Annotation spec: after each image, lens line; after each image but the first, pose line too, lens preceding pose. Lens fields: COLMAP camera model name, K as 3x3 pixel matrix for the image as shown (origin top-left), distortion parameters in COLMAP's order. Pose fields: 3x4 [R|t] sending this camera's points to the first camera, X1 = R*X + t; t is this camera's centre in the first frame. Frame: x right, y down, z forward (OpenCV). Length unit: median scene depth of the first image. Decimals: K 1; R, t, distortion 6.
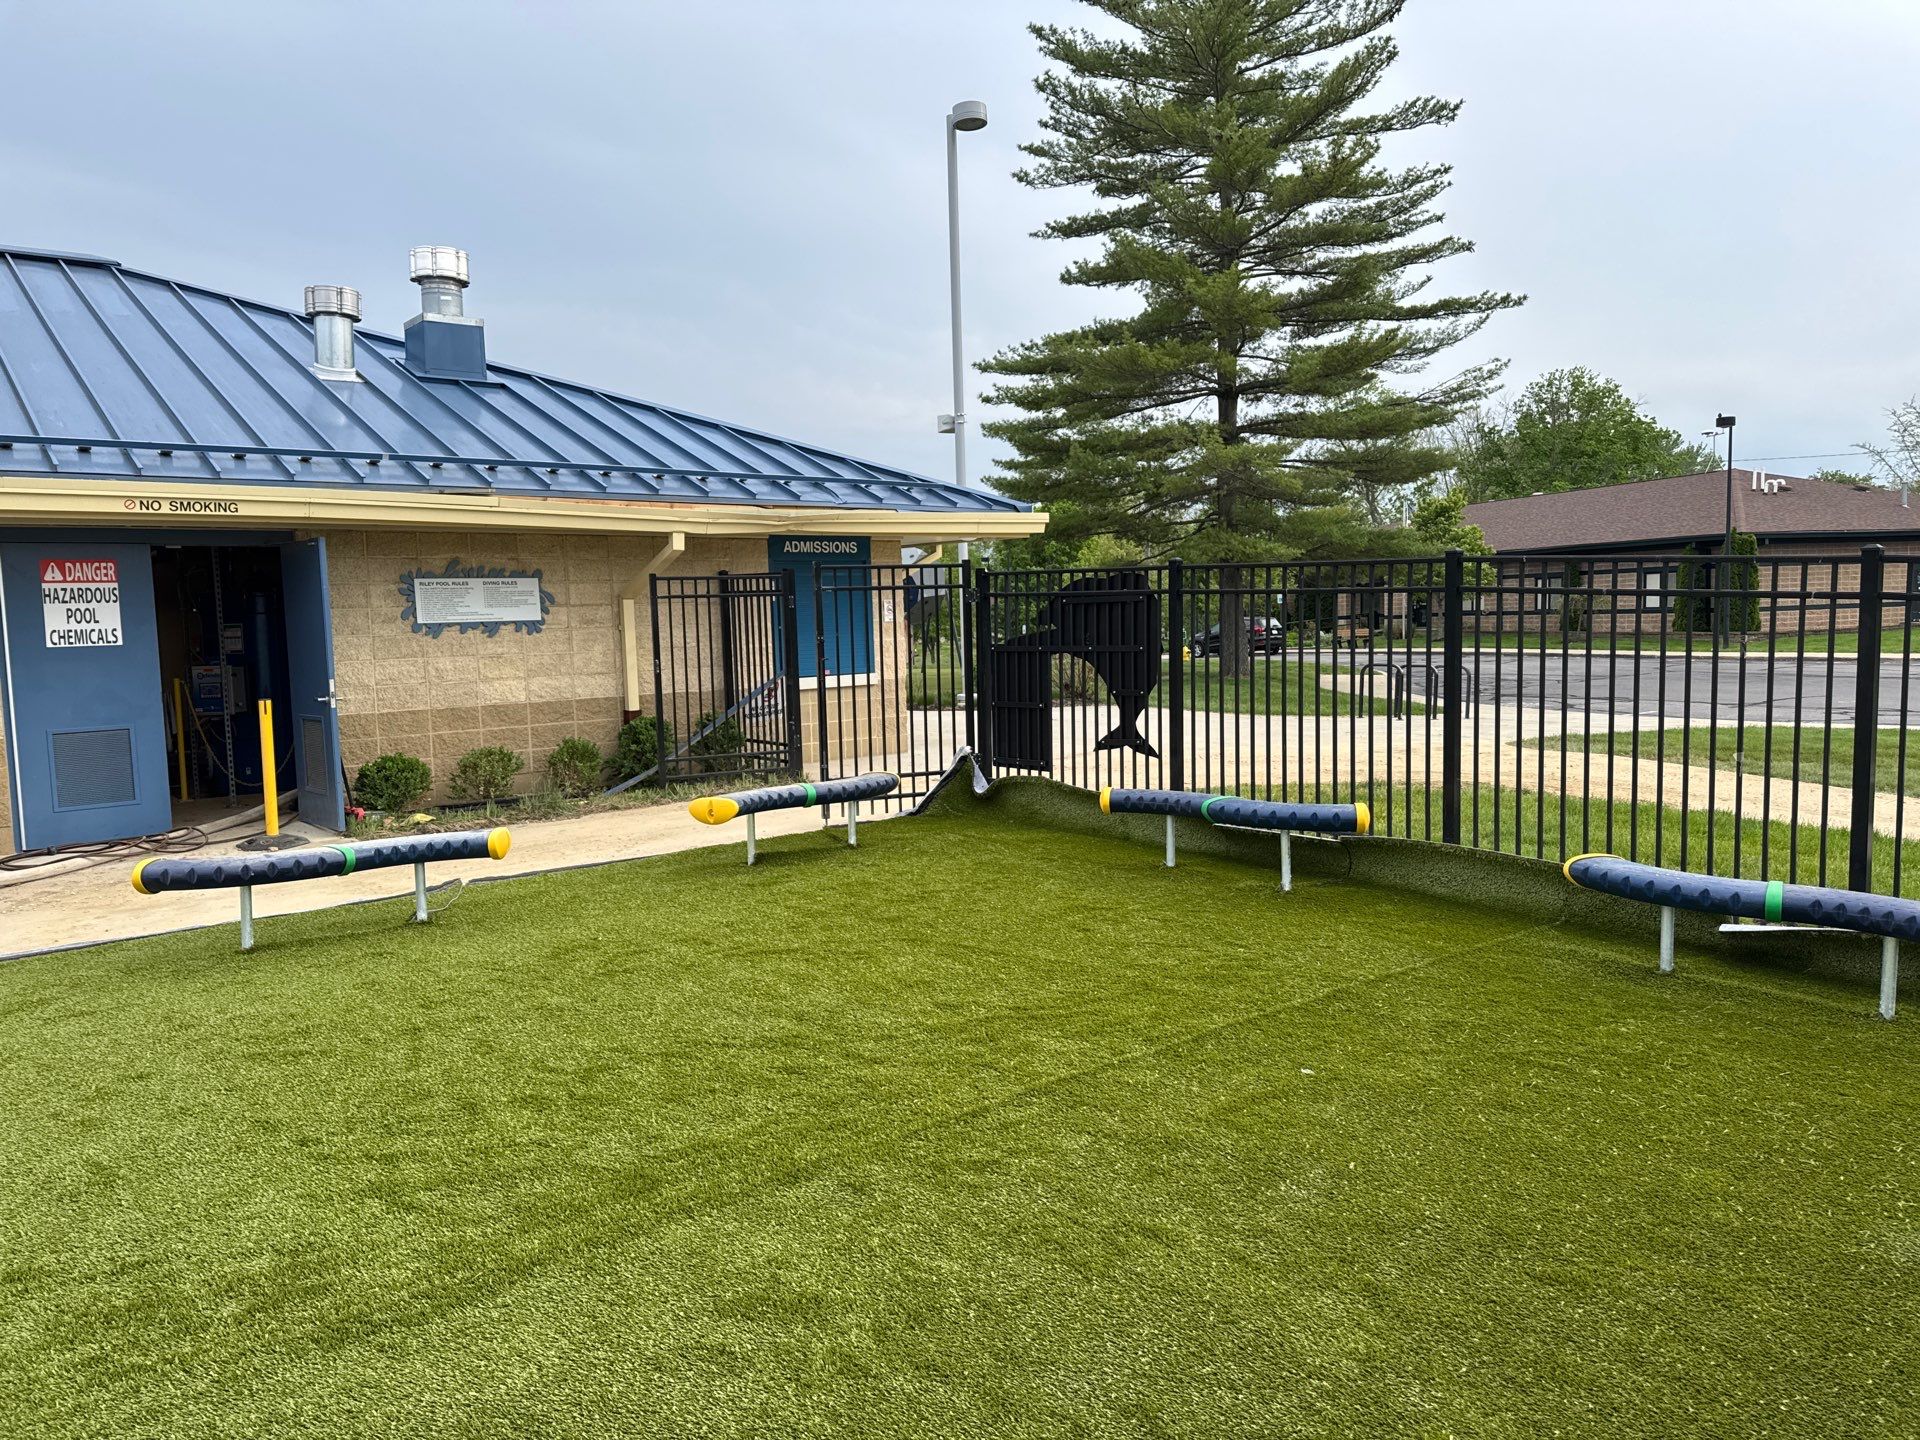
lens RADIAL K [[1328.4, 0, 958.0], [0, 1328.4, 731.8], [0, 0, 1]] dist [0.048294, -0.035411]
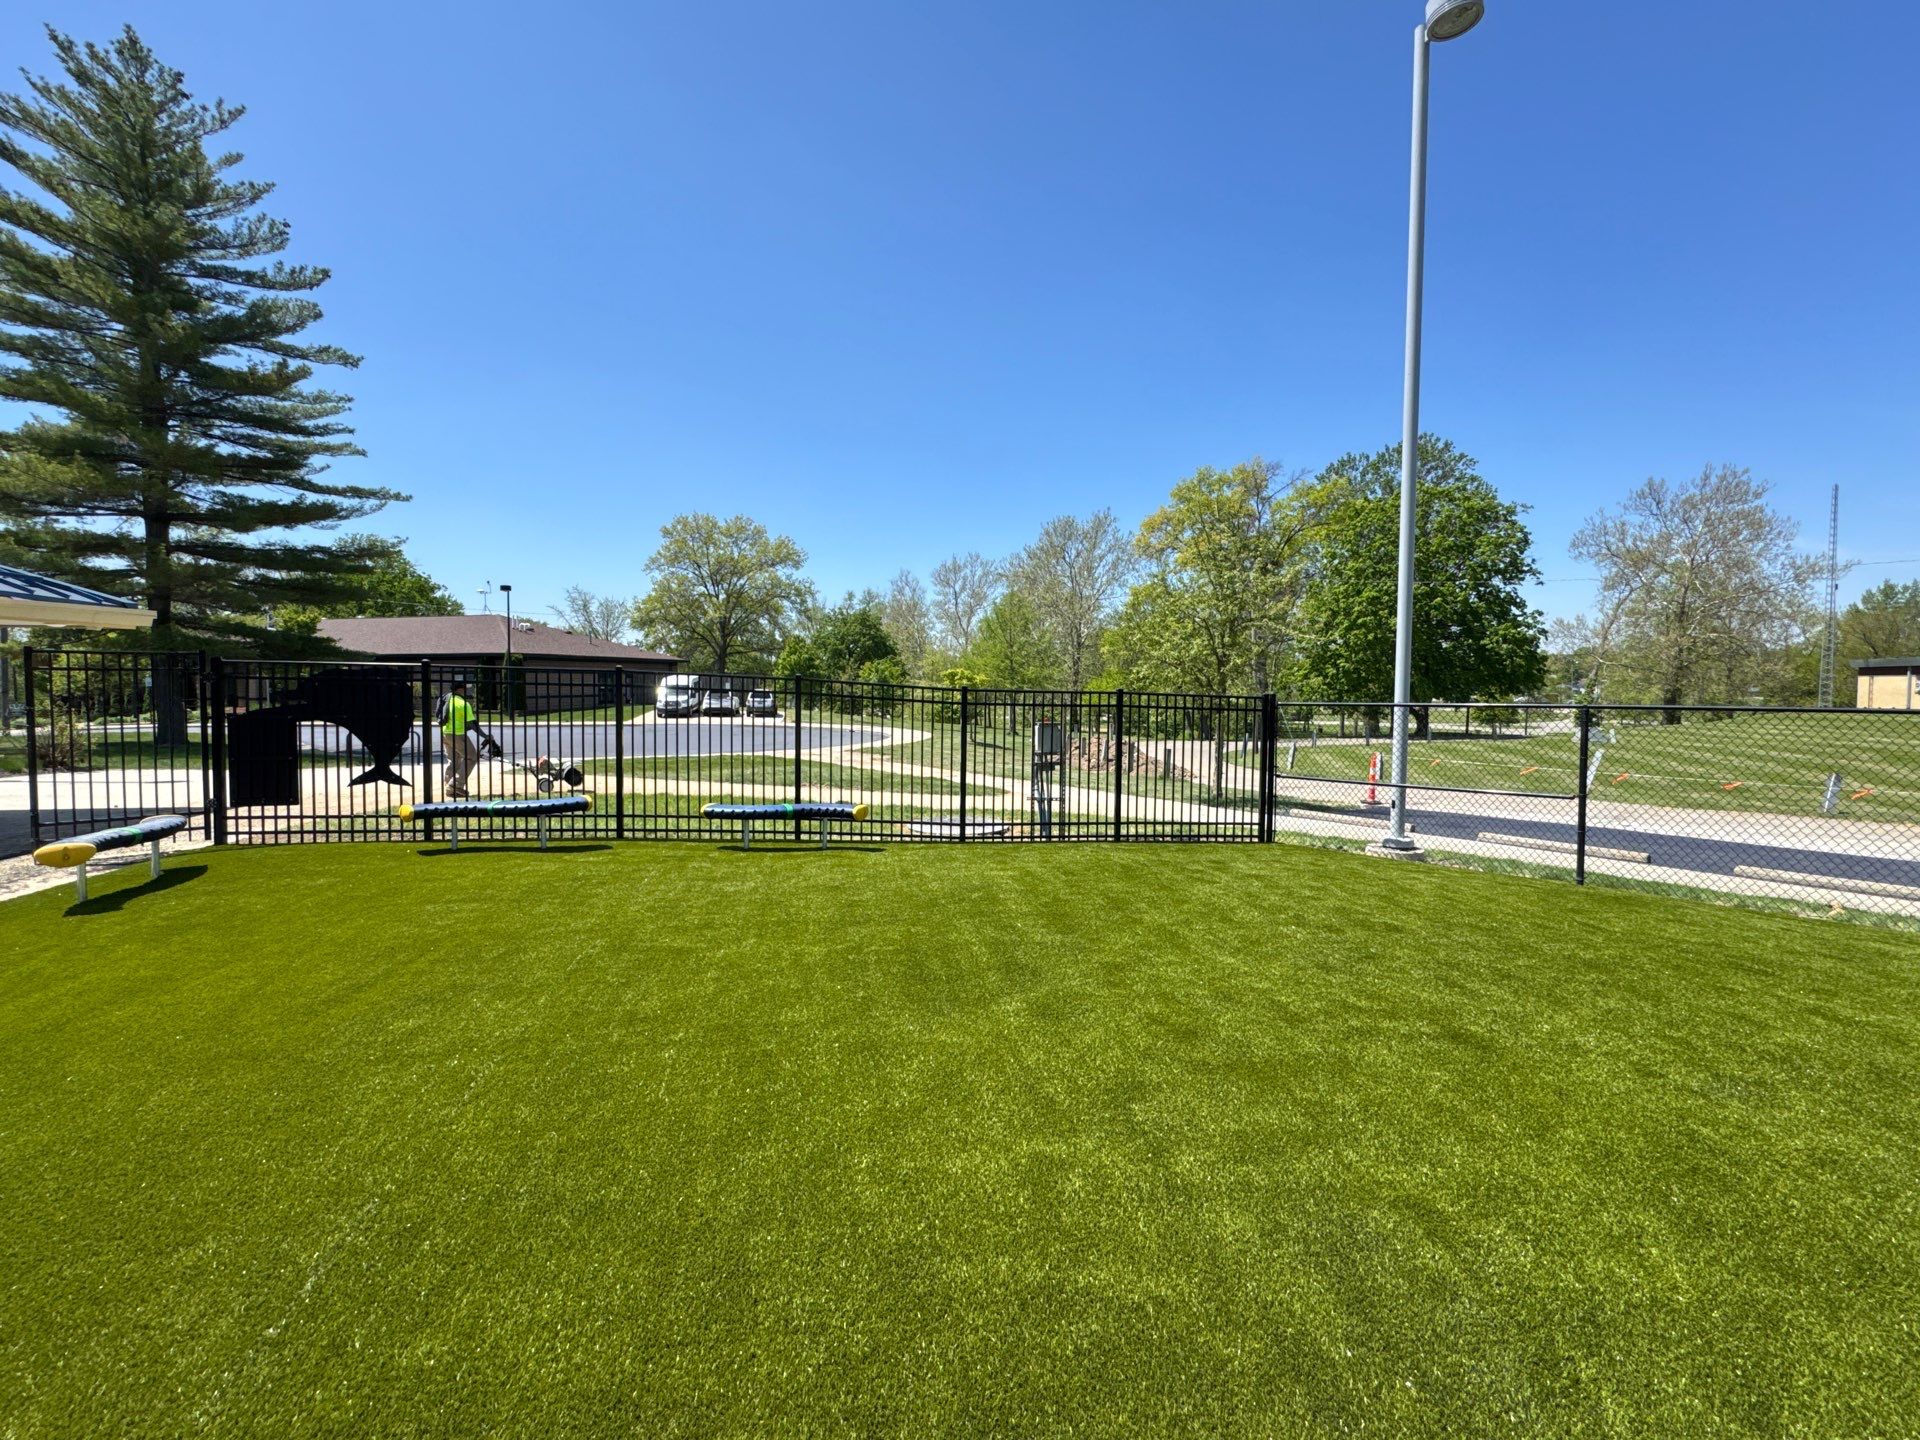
lens RADIAL K [[844.9, 0, 956.2], [0, 844.9, 717.9], [0, 0, 1]] dist [-0.001545, 0.000019]
pose [[0.493146, -0.006948, 0.869919, -0.300938], [0.064963, 0.997470, -0.028860, 0.007560], [-0.867518, 0.070745, 0.492350, -0.041271]]
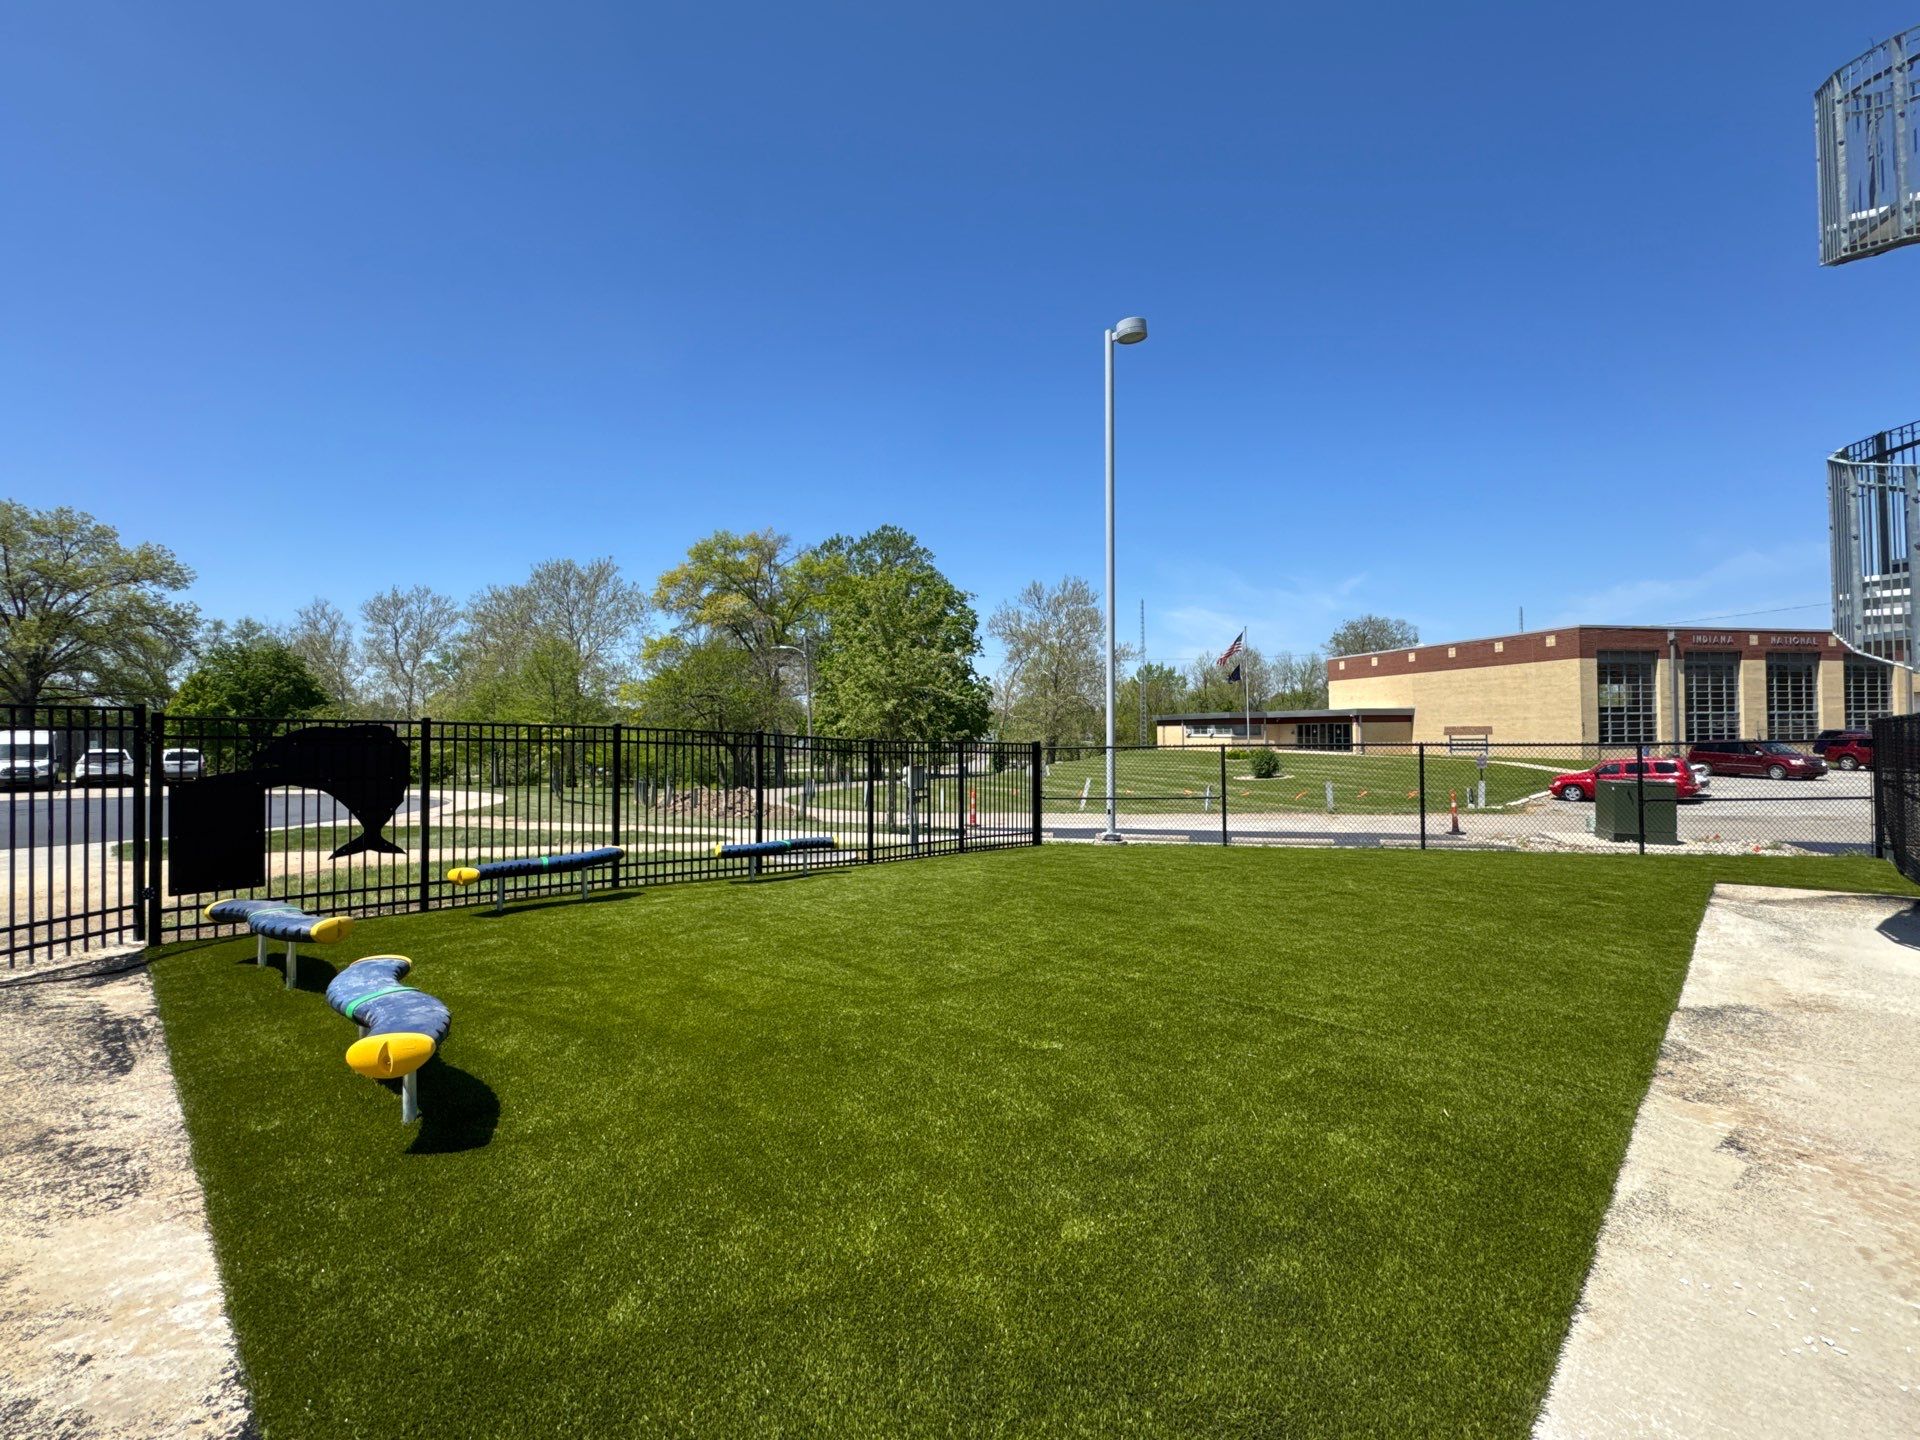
lens RADIAL K [[844.9, 0, 956.2], [0, 844.9, 716.0], [0, 0, 1]] dist [-0.001545, 0.000019]
pose [[-0.109702, 0.049004, 0.992756, -0.631346], [0.102828, 0.993984, -0.037702, -0.024468], [-0.988631, 0.097948, -0.114081, 0.374940]]
